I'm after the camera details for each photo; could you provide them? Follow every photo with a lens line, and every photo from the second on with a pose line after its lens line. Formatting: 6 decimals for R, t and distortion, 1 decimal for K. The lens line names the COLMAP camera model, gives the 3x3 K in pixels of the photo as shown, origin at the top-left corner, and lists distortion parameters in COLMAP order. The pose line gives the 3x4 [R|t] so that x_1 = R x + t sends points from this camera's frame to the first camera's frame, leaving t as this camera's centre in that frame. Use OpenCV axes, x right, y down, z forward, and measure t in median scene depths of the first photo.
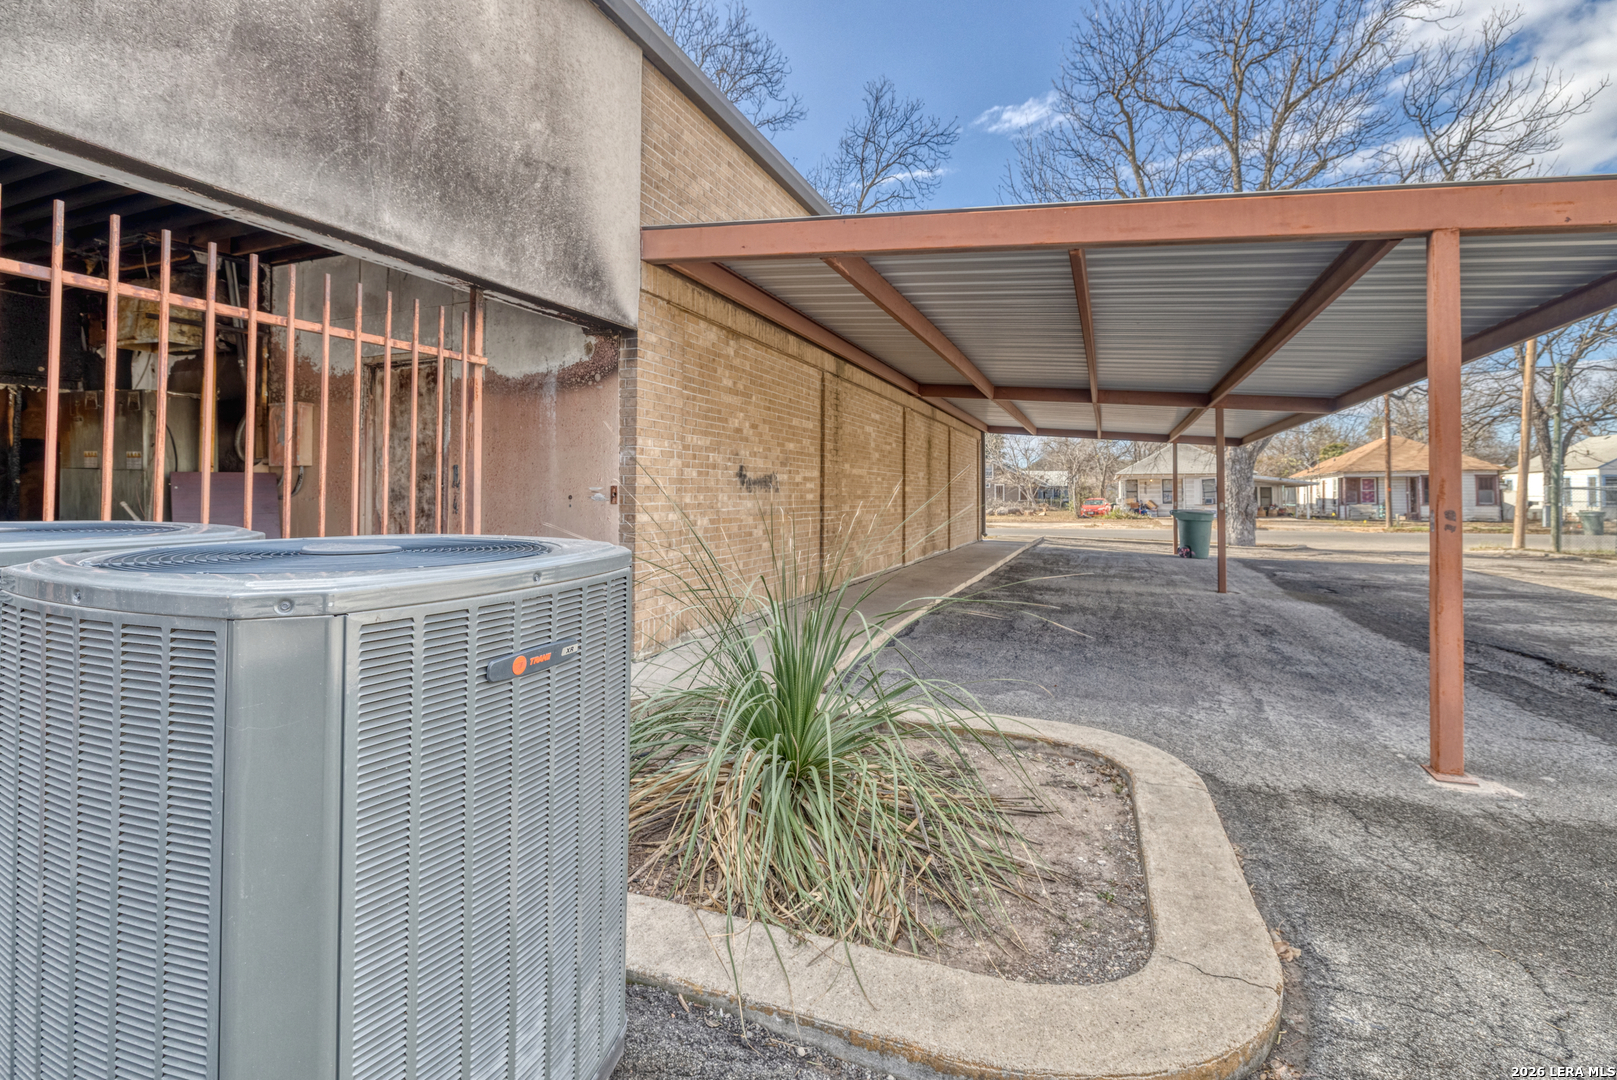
lens RADIAL K [[746.9, 0, 810.7], [0, 746.9, 487.2], [0, 0, 1]] dist [-0.026320, -0.000053]
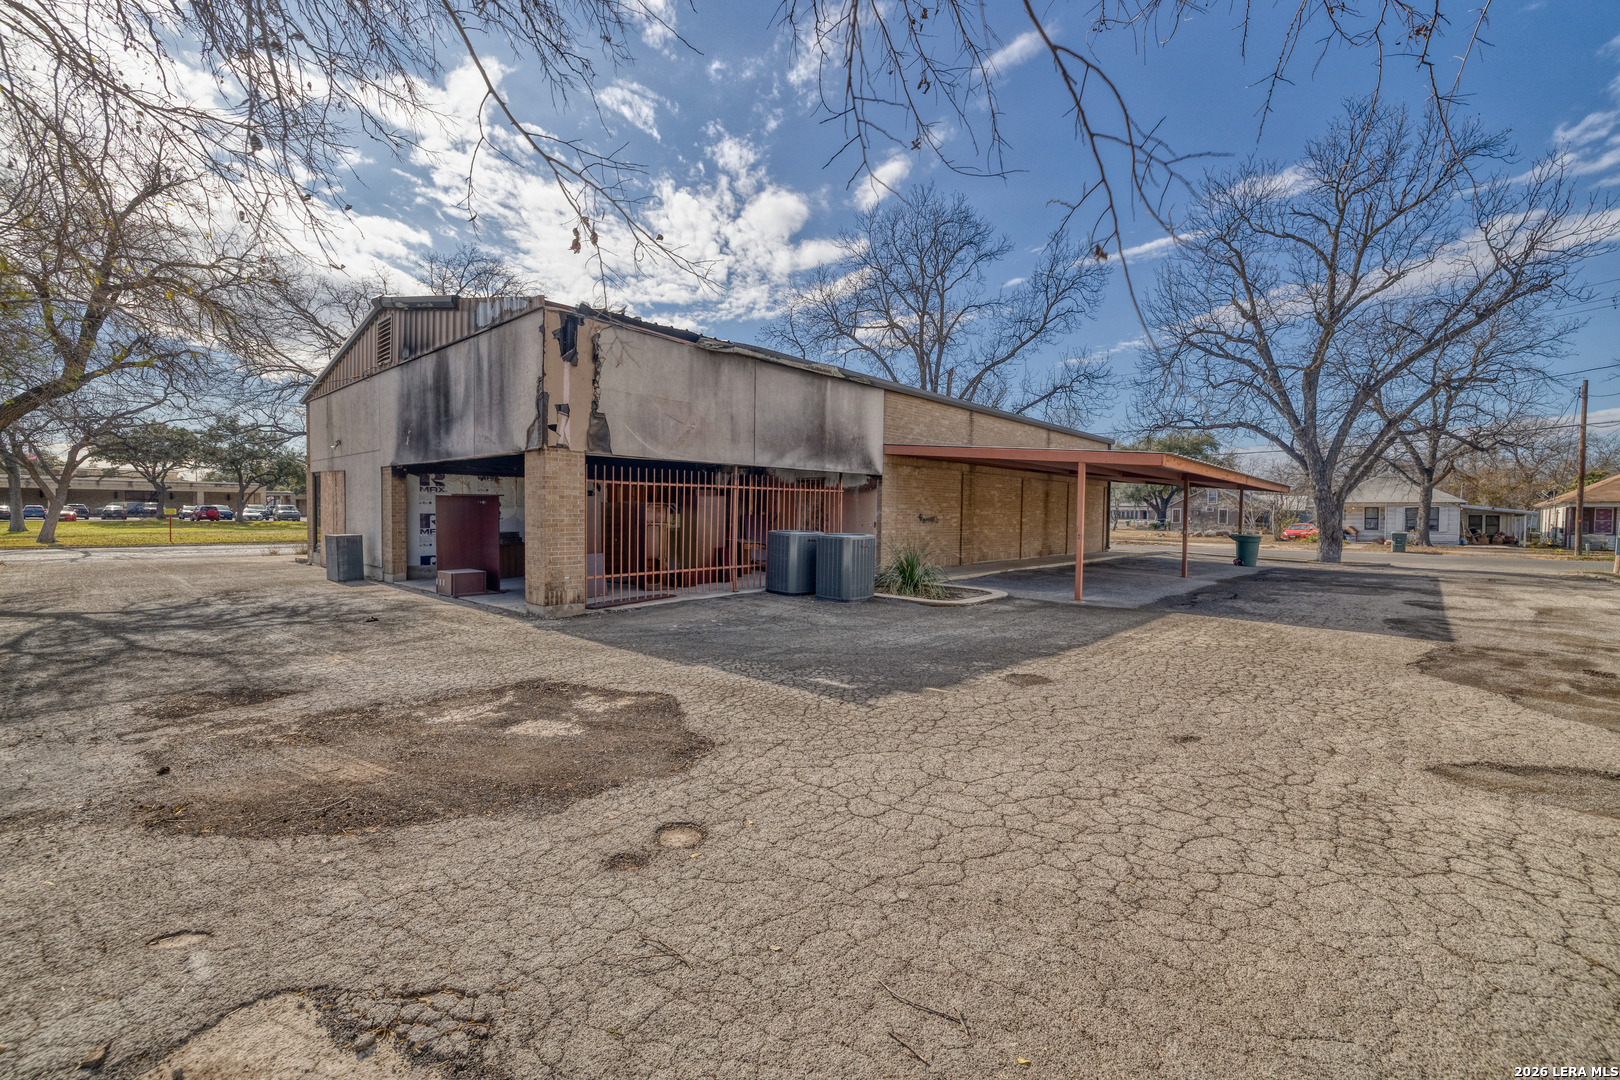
lens RADIAL K [[684.0, 0, 810.0], [0, 684.0, 540.0], [0, 0, 1]] dist [0.000547, -0.000318]
pose [[0.936295, 0.022883, -0.350467, 0.228644], [-0.005532, 0.998712, 0.050431, -0.031911], [0.351170, -0.045279, 0.935216, -0.836007]]
